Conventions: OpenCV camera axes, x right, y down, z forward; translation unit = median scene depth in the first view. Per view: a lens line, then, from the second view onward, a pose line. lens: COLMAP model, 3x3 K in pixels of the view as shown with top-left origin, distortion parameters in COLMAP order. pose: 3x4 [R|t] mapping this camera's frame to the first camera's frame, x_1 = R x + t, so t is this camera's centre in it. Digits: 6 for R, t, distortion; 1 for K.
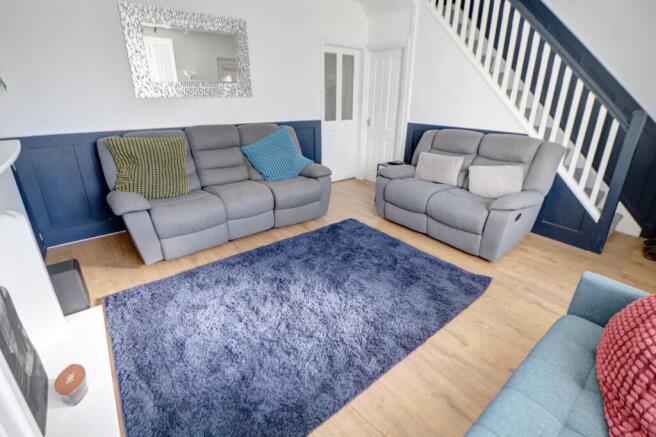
lens RADIAL K [[299.0, 0, 331.2], [0, 299.0, 201.0], [0, 0, 1]] dist [-0.002068, -0.000140]
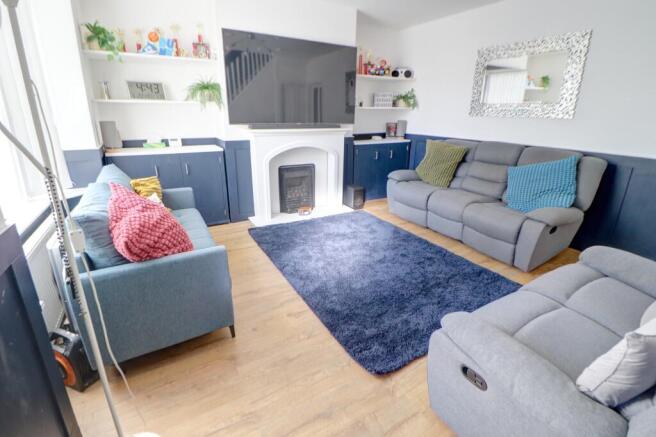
lens RADIAL K [[306.9, 0, 330.1], [0, 306.9, 202.8], [0, 0, 1]] dist [-0.000125, -0.012083]
pose [[-0.155292, 0.277655, -0.948047, 1.083455], [-0.338950, 0.886455, 0.315137, -0.266179], [0.927900, 0.370278, -0.043548, 0.771652]]
